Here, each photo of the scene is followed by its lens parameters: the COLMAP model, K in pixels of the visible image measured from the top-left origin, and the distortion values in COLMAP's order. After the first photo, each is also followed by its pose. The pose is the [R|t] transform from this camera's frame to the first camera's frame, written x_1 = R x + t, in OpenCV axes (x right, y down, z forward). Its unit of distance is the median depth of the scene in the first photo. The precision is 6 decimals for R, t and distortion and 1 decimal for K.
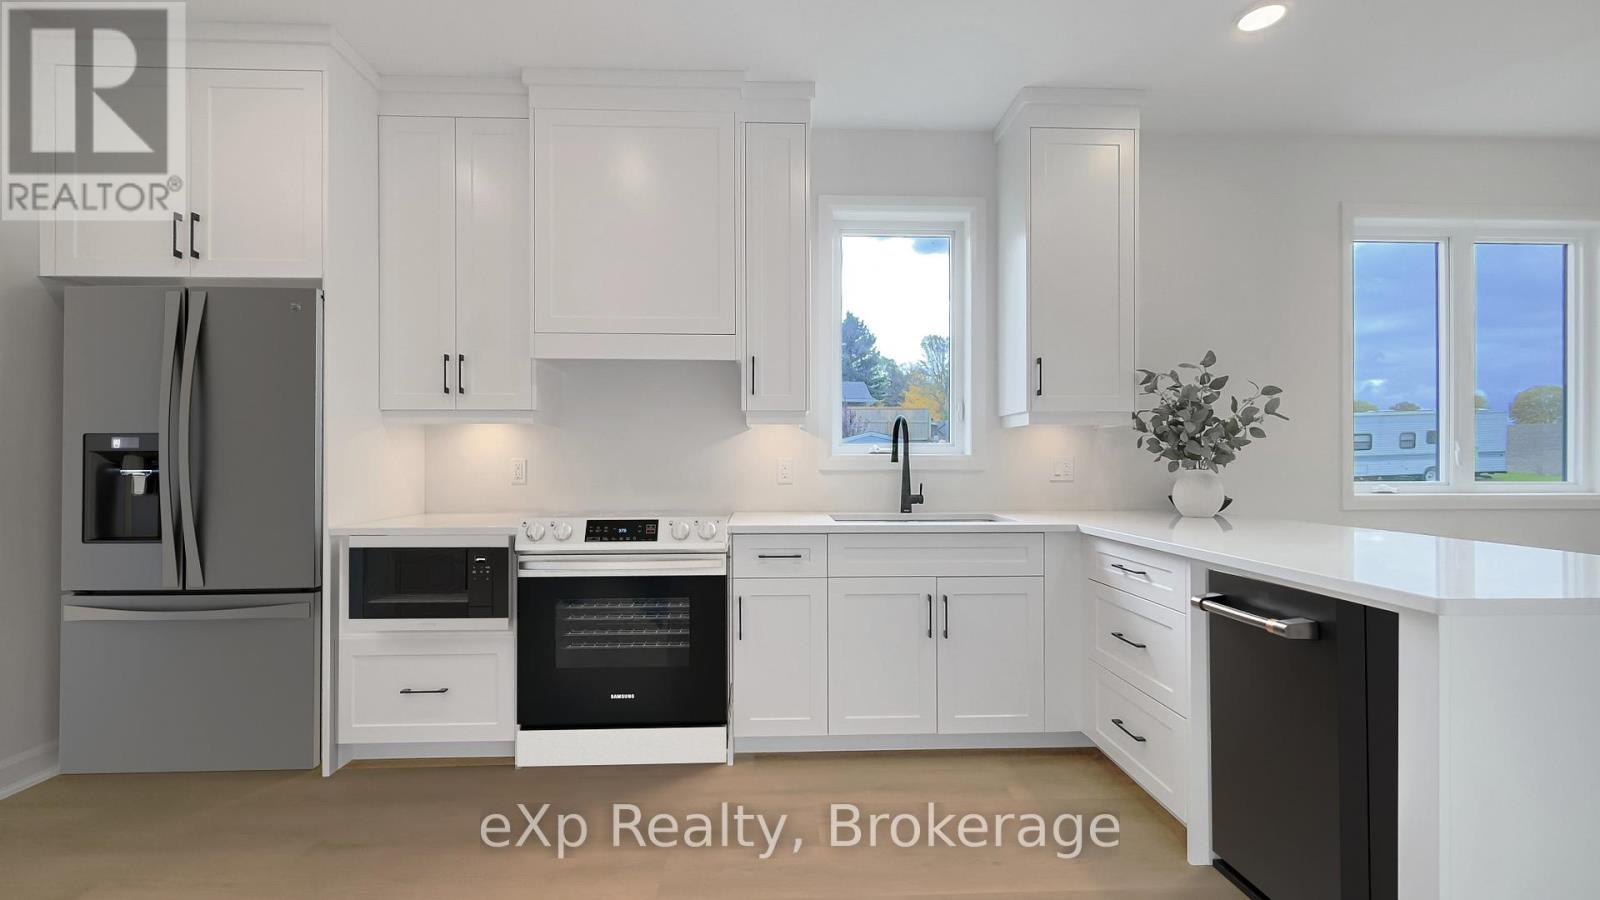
lens RADIAL K [[633.9, 0, 799.6], [0, 633.9, 469.2], [0, 0, 1]] dist [0.000351, 0.000087]
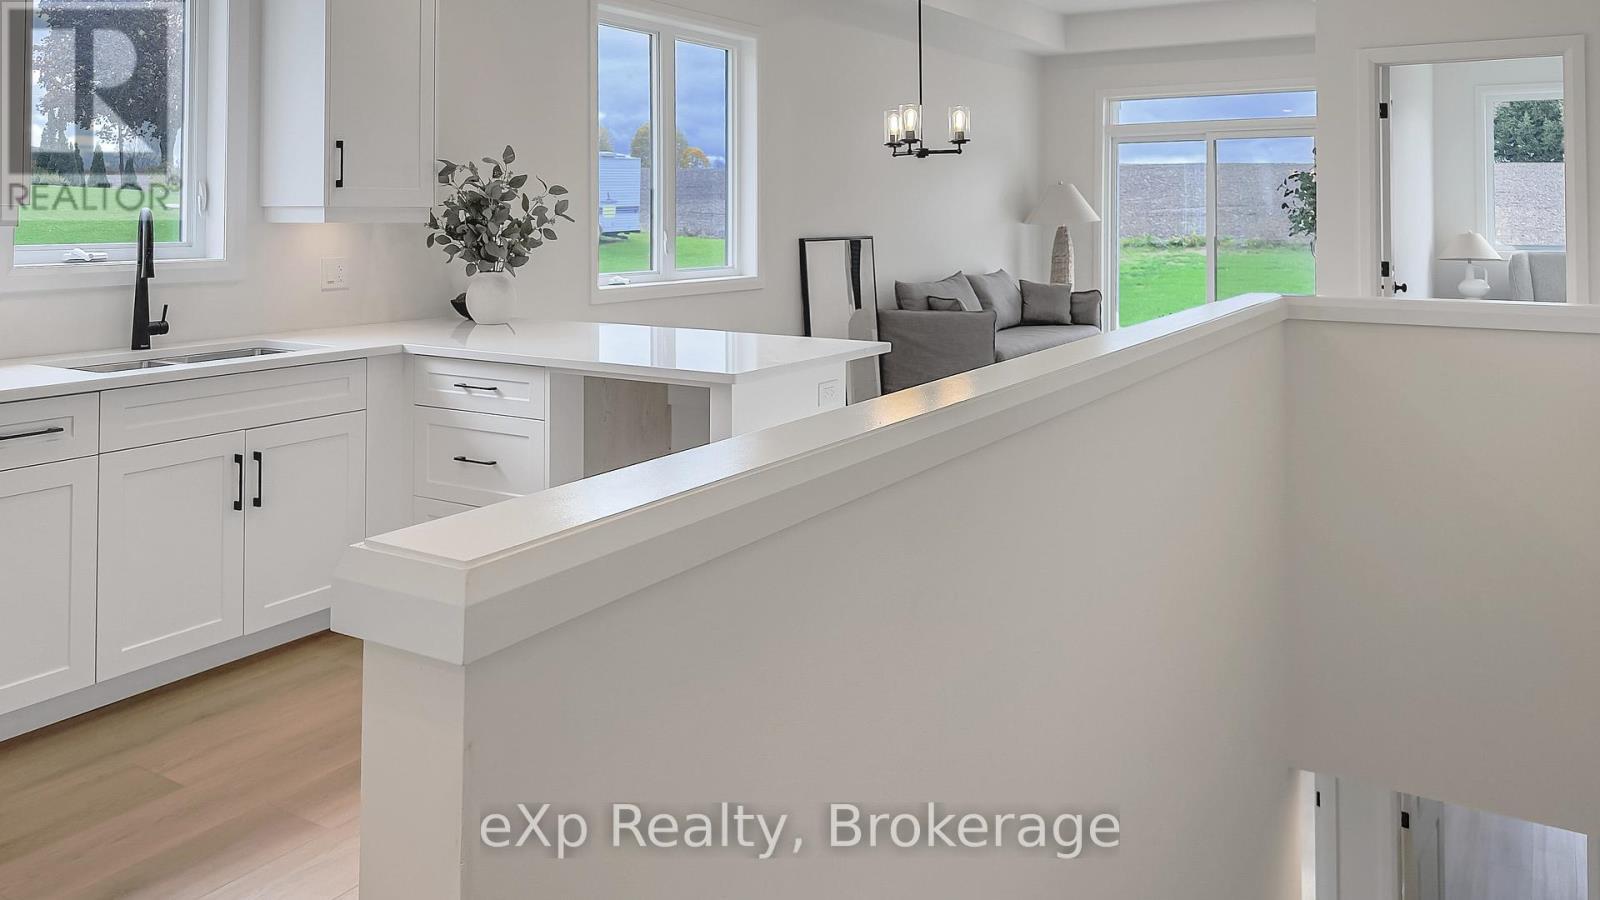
lens RADIAL K [[1153.1, 0, 800.0], [0, 1153.1, 450.0], [0, 0, 1]] dist [-0.004438, -0.005646]
pose [[0.551248, -0.166363, 0.817587, -0.550467], [0.005658, 0.980642, 0.195727, -0.073353], [-0.834322, -0.103268, 0.541519, -0.307274]]
